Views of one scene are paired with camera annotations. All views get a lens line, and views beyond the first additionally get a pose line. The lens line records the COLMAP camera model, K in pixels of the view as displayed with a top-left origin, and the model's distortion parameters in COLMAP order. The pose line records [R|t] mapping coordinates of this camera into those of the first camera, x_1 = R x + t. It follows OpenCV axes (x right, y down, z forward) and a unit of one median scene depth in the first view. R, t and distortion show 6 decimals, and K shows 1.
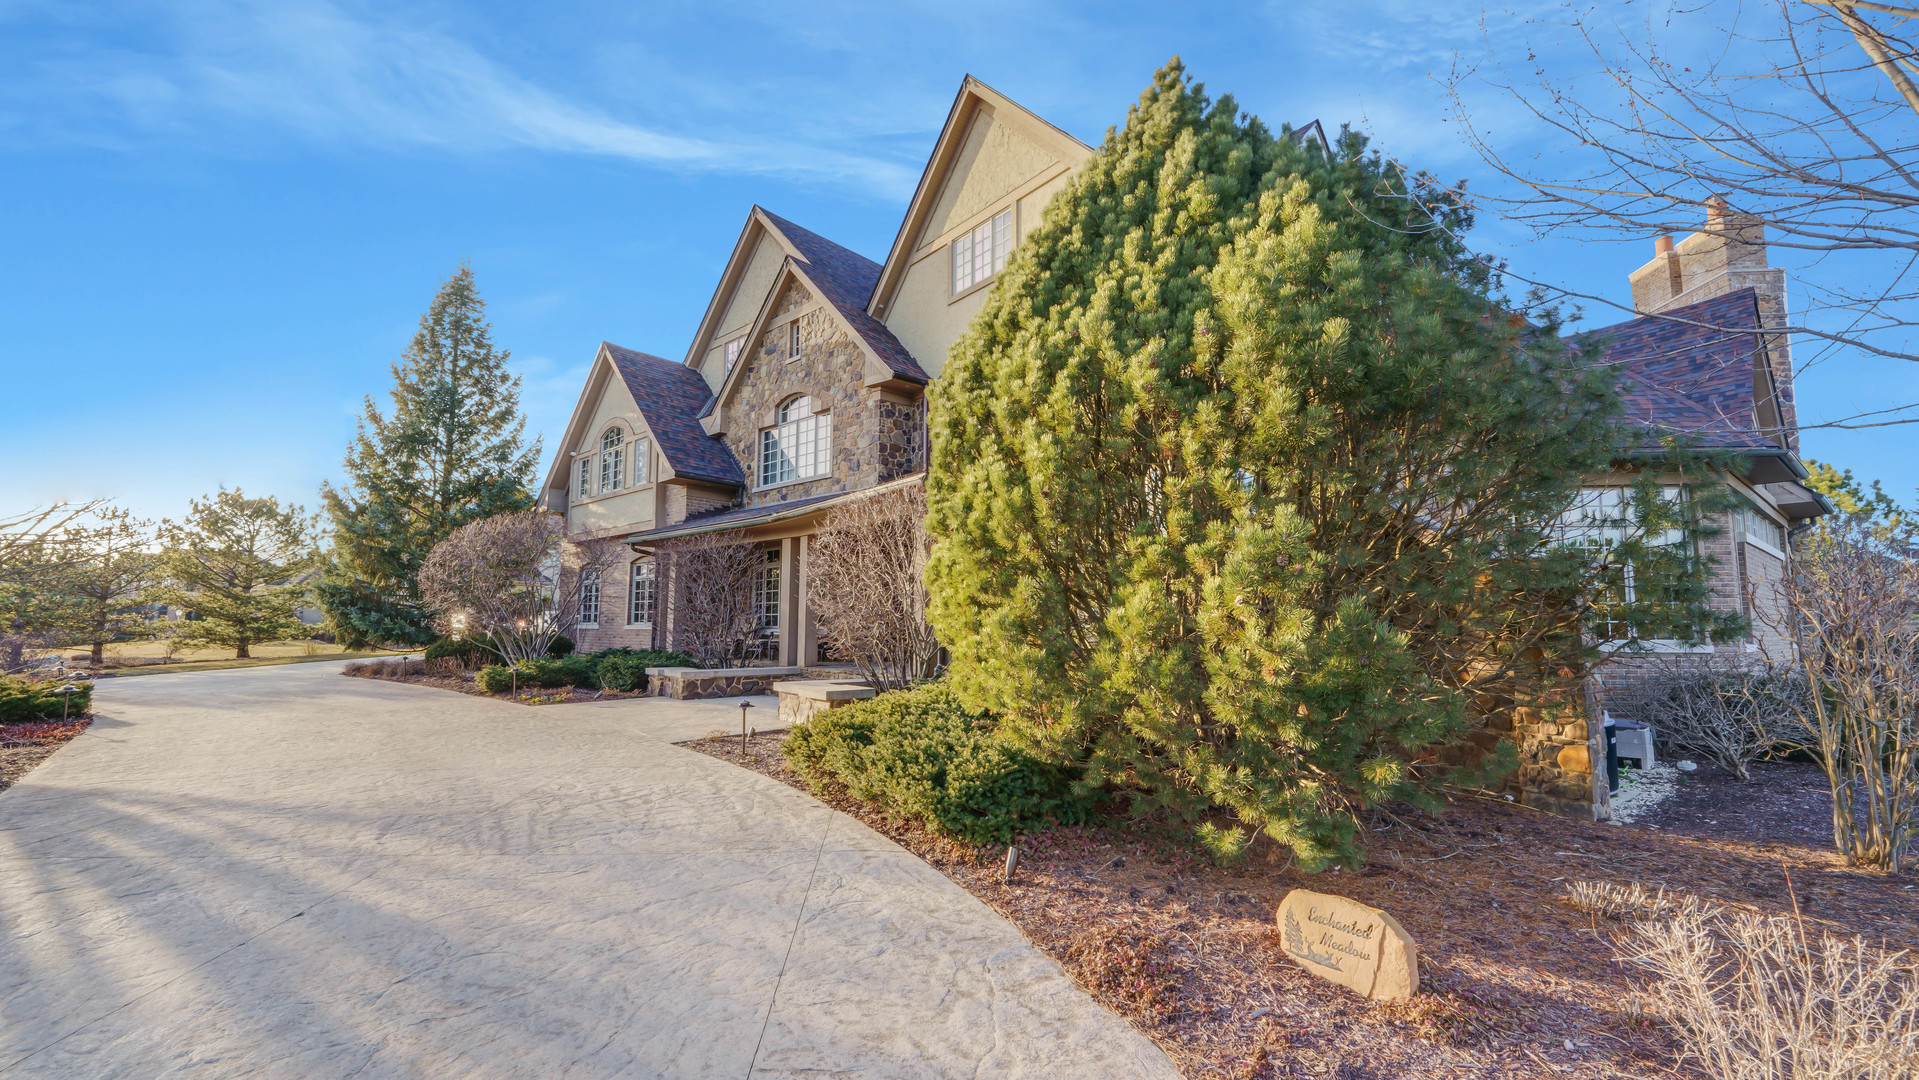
lens RADIAL K [[797.8, 0, 959.5], [0, 797.8, 540.0], [0, 0, 1]] dist [-0.003378, -0.000243]
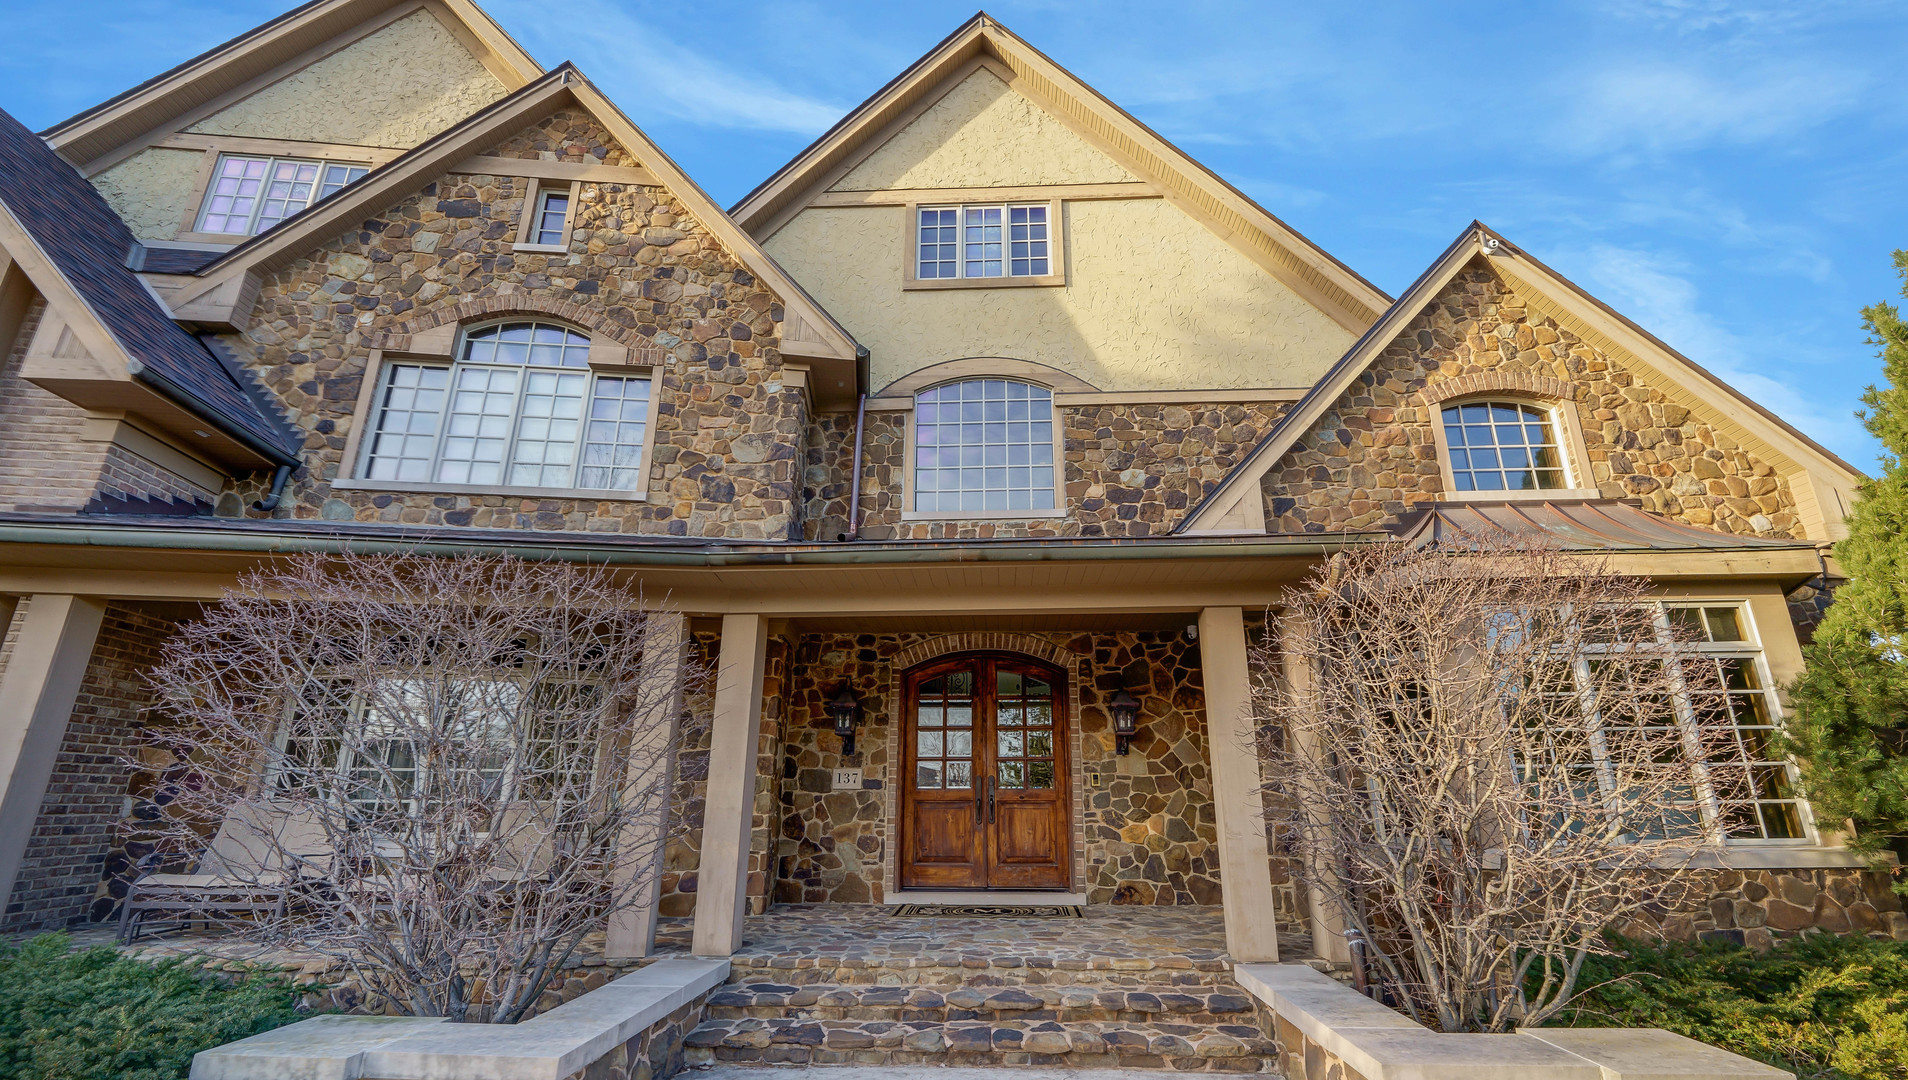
lens RADIAL K [[807.2, 0, 967.9], [0, 807.2, 536.2], [0, 0, 1]] dist [0.001511, -0.007138]
pose [[0.654990, 0.240301, 0.716410, -0.349539], [-0.083151, 0.965250, -0.247745, 0.041059], [-0.751049, 0.102700, 0.652211, 0.510898]]
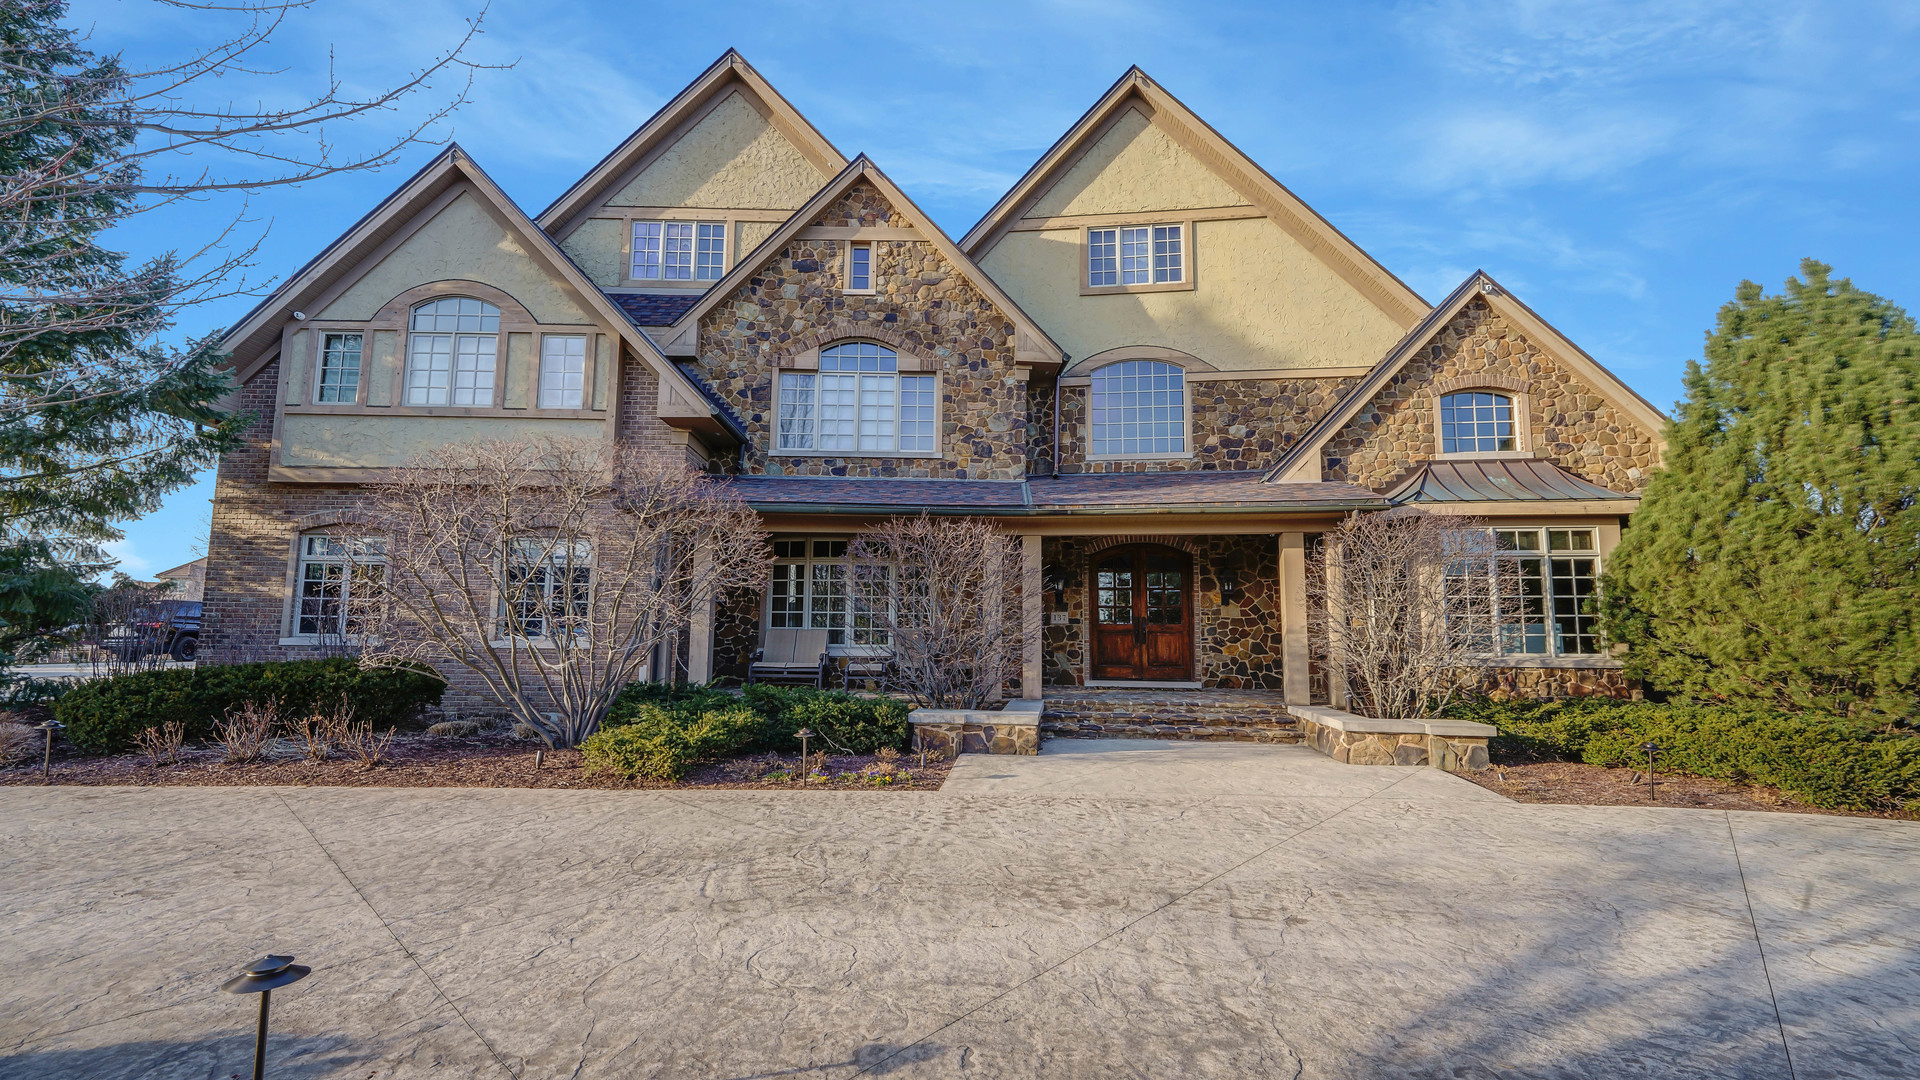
lens RADIAL K [[798.2, 0, 960.0], [0, 798.2, 540.0], [0, 0, 1]] dist [-0.003378, -0.000243]
pose [[0.716787, 0.092103, 0.691183, -0.646456], [-0.085878, 0.995352, -0.043576, 0.032885], [-0.691984, -0.028123, 0.721365, 0.384802]]
